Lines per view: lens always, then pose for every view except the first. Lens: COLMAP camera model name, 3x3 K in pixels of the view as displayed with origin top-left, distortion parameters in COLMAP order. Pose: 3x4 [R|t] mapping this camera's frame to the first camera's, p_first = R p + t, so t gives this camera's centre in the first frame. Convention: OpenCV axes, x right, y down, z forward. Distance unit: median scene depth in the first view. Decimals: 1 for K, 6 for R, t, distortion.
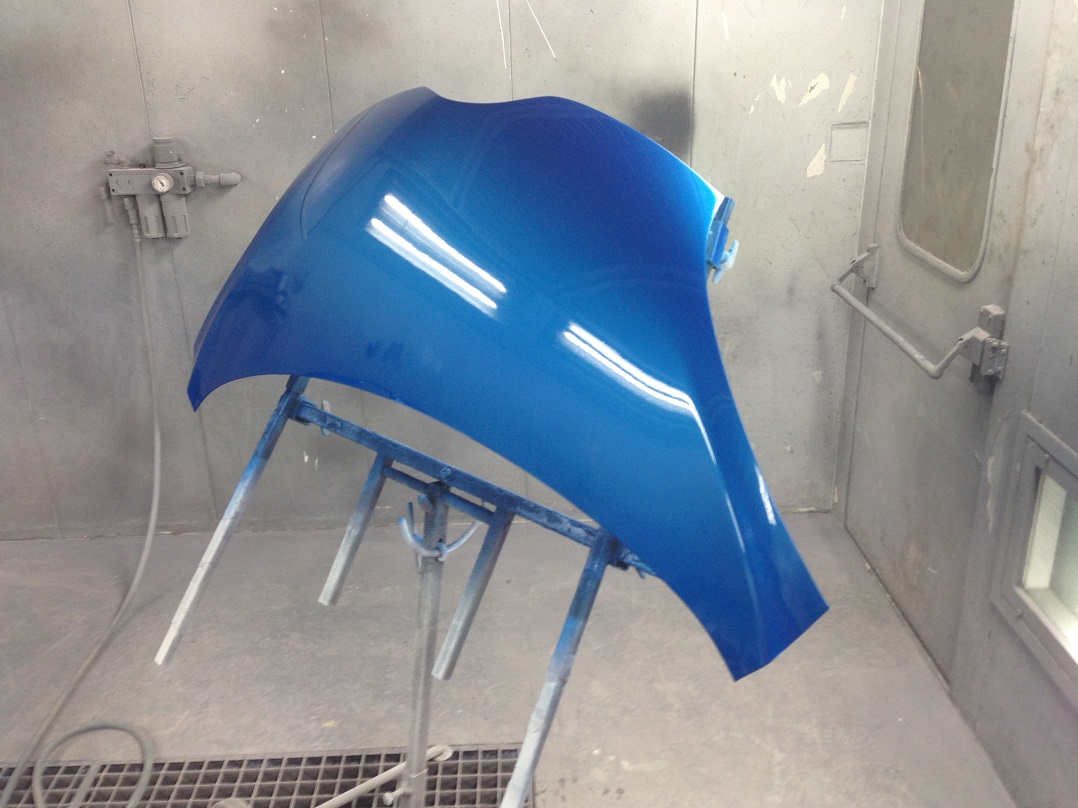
lens RADIAL K [[962.8, 0, 539.0], [0, 962.8, 404.0], [0, 0, 1]] dist [0.011749, -0.113857]
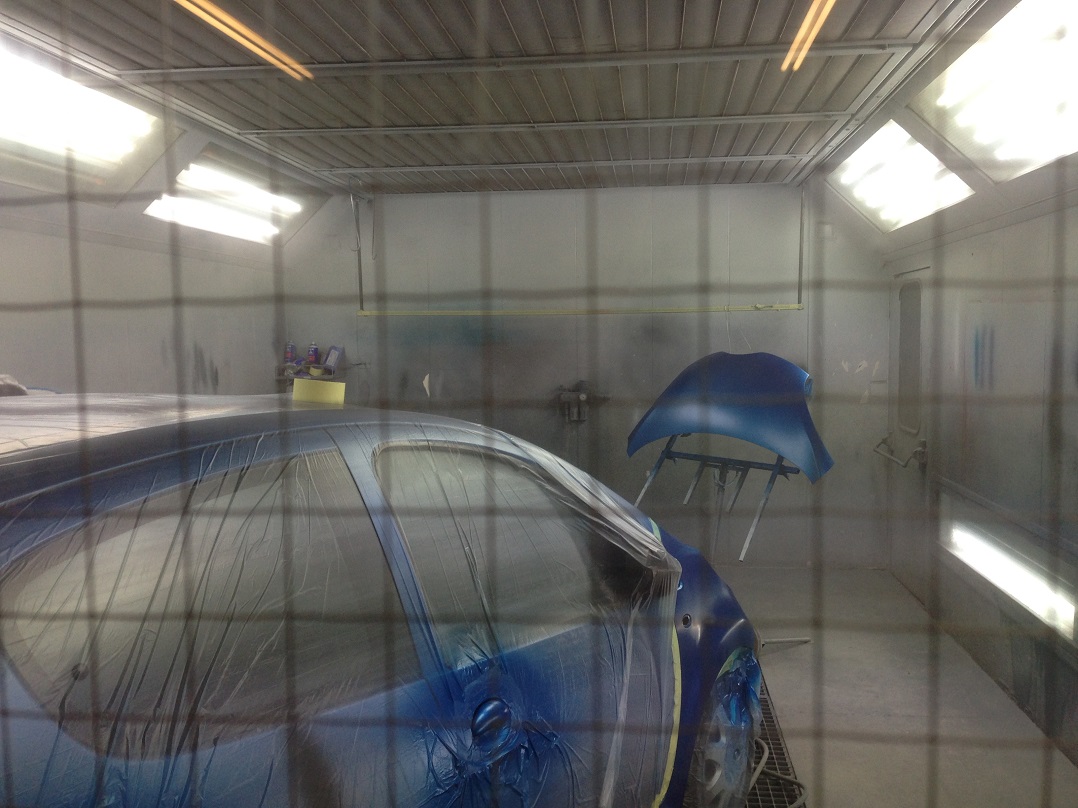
lens RADIAL K [[962.8, 0, 539.0], [0, 962.8, 404.0], [0, 0, 1]] dist [0.011749, -0.113857]
pose [[0.988241, 0.029695, -0.149994, -0.143304], [-0.076255, 0.945980, -0.315129, 0.574810], [0.132533, 0.322861, 0.937121, -1.316357]]
